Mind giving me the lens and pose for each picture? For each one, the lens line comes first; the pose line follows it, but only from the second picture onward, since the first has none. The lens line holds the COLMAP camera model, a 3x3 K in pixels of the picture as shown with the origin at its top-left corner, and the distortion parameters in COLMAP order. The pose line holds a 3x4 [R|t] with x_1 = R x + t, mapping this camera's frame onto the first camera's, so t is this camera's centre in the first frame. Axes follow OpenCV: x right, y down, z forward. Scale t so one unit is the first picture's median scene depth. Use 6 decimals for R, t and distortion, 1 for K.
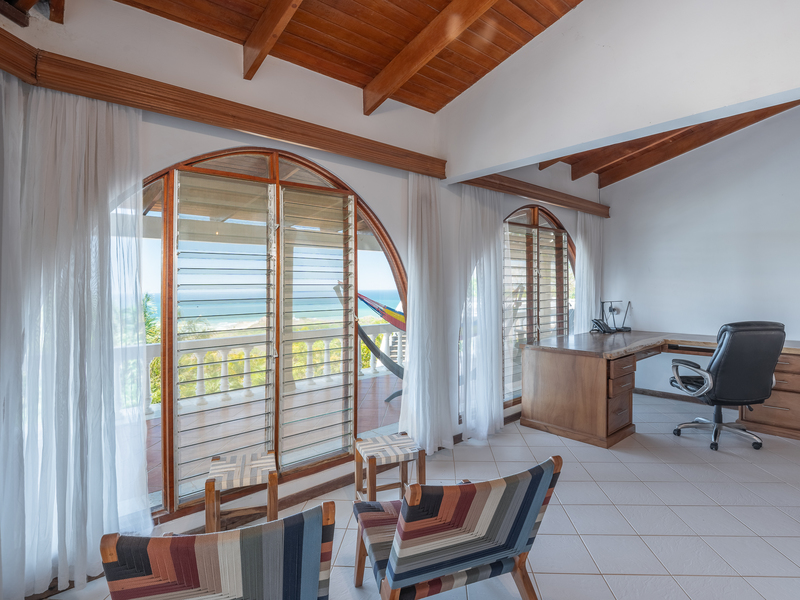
lens RADIAL K [[429.4, 0, 401.4], [0, 429.4, 284.3], [0, 0, 1]] dist [-0.023246, 0.002265]
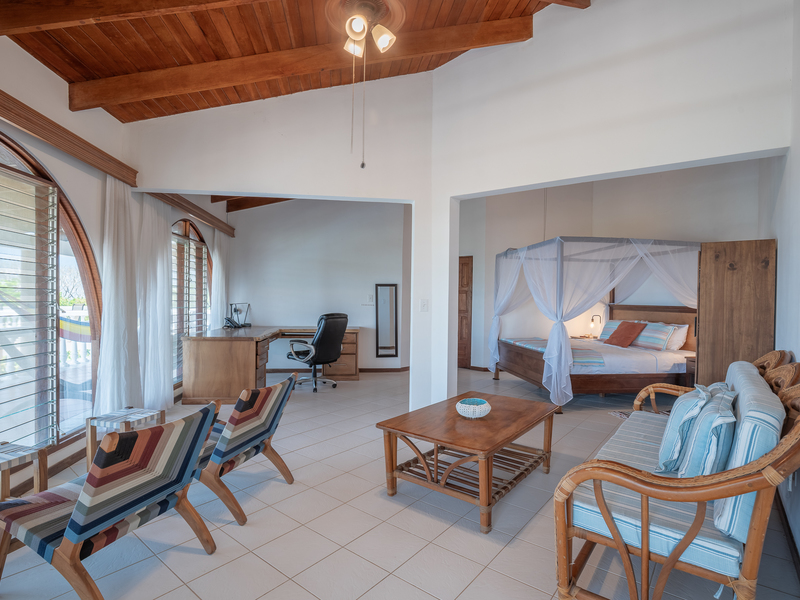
lens RADIAL K [[419.1, 0, 401.6], [0, 419.1, 304.3], [0, 0, 1]] dist [-0.027987, 0.002125]
pose [[0.579925, 0.009682, 0.814612, -0.357252], [-0.026575, 0.999622, 0.007039, 0.030034], [-0.814236, -0.025730, 0.579963, -0.184183]]
